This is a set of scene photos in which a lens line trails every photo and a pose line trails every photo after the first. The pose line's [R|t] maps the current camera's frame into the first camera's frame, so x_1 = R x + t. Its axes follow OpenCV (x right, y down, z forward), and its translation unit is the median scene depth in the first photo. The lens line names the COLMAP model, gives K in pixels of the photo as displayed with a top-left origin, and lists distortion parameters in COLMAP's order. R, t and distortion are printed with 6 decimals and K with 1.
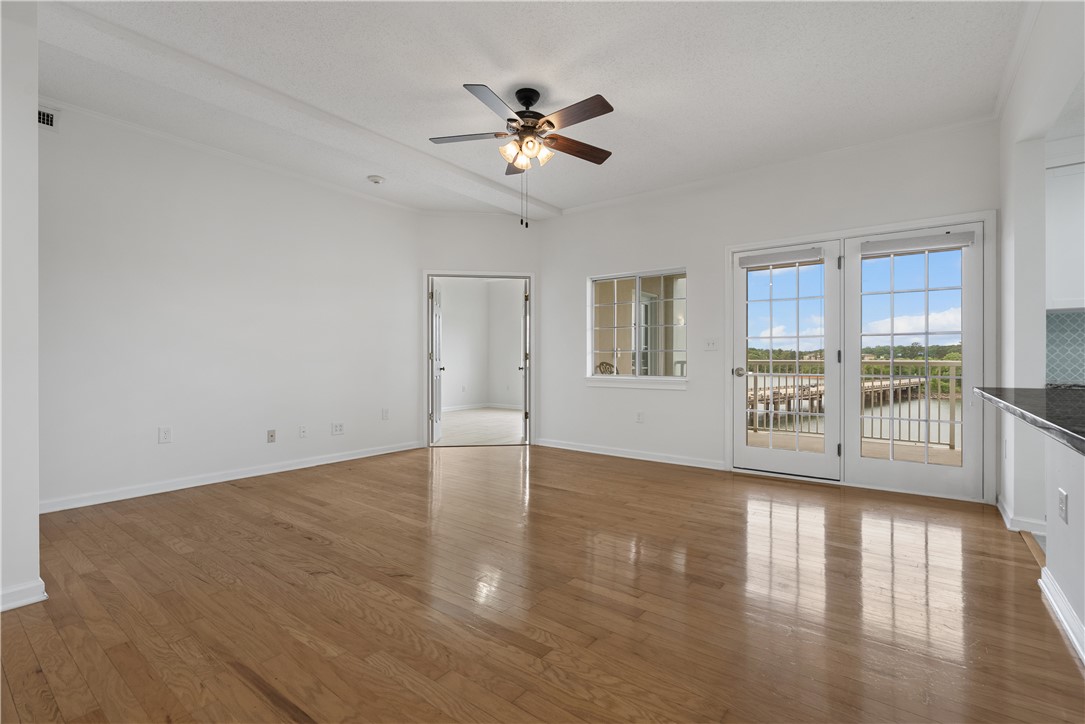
lens RADIAL K [[490.5, 0, 544.3], [0, 490.5, 365.8], [0, 0, 1]] dist [-0.002237, 0.000161]
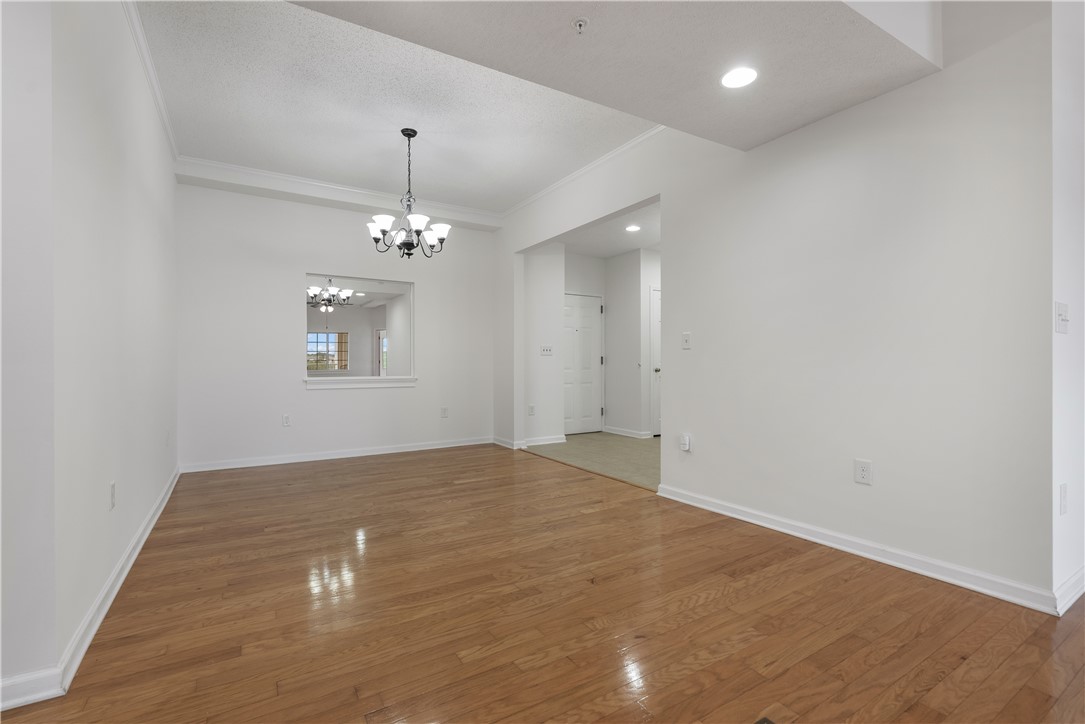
lens RADIAL K [[490.5, 0, 544.3], [0, 490.5, 365.8], [0, 0, 1]] dist [-0.002237, 0.000161]
pose [[-0.347489, 0.004660, -0.937673, 0.127768], [-0.010652, 0.999904, 0.008916, -0.000040], [0.937624, 0.013086, -0.347405, 0.256739]]
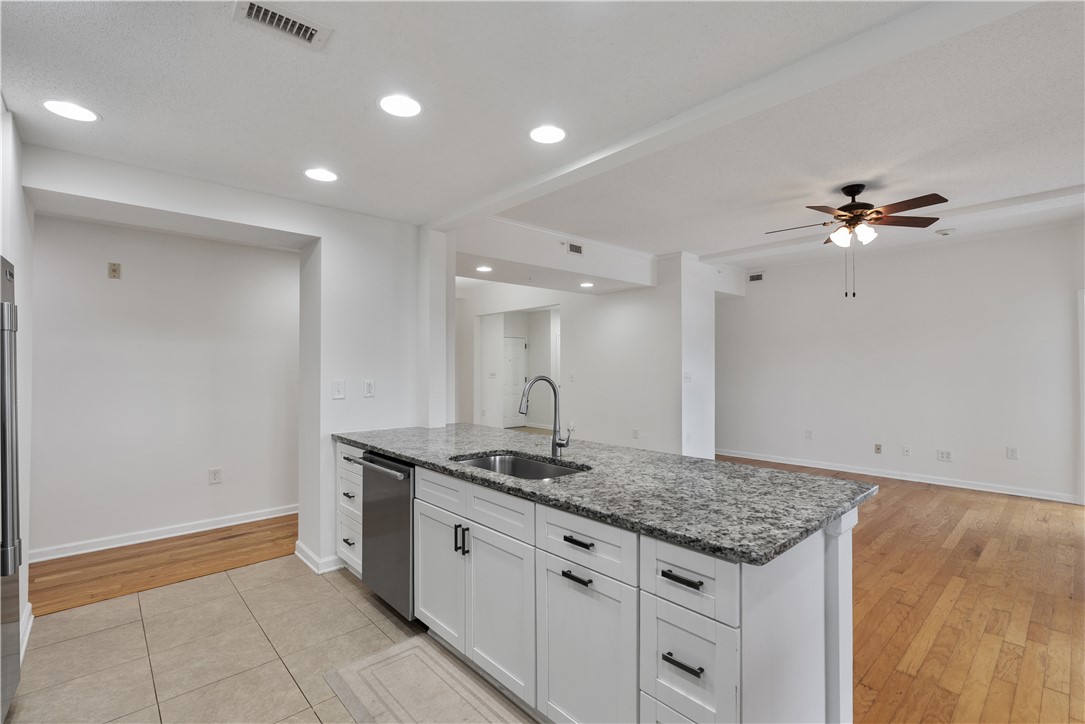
lens RADIAL K [[495.1, 0, 544.1], [0, 495.1, 360.2], [0, 0, 1]] dist [-0.005286, 0.001410]
pose [[-0.172834, -0.013503, -0.984858, 1.260549], [-0.012009, 0.999861, -0.011601, -0.097533], [0.984878, 0.009822, -0.172972, 0.438825]]
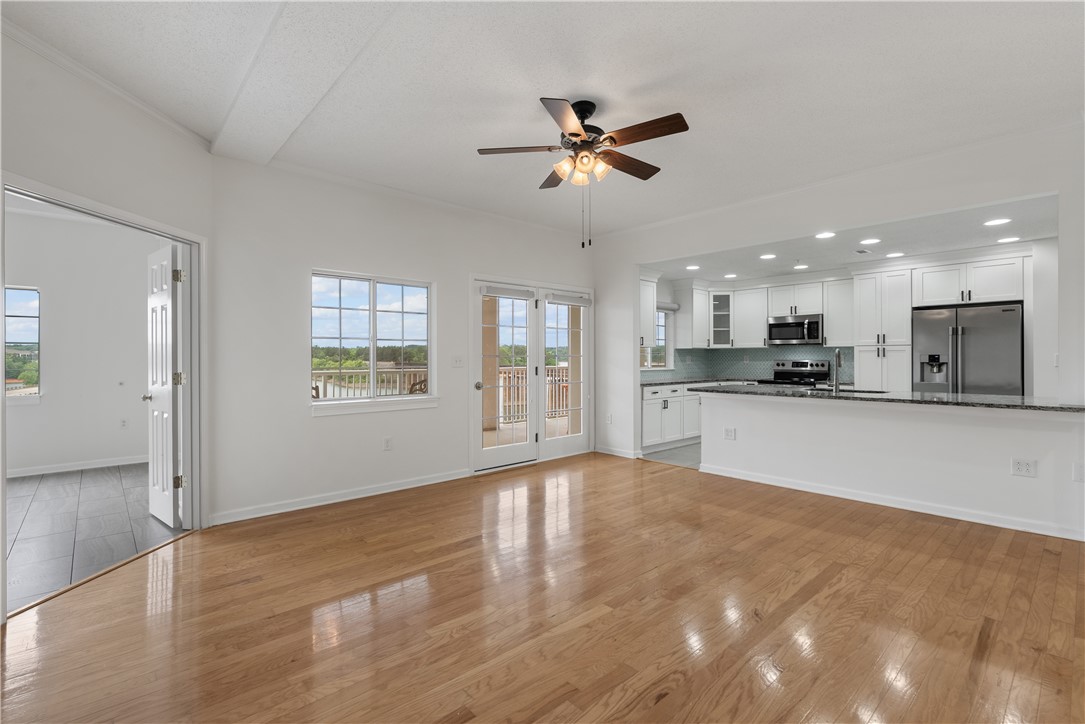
lens RADIAL K [[495.1, 0, 544.1], [0, 495.1, 360.2], [0, 0, 1]] dist [-0.005286, 0.001410]
pose [[0.182147, -0.005154, 0.983258, -0.949685], [0.015424, 0.999878, 0.002384, -0.064255], [-0.983150, 0.014732, 0.182204, 0.872382]]
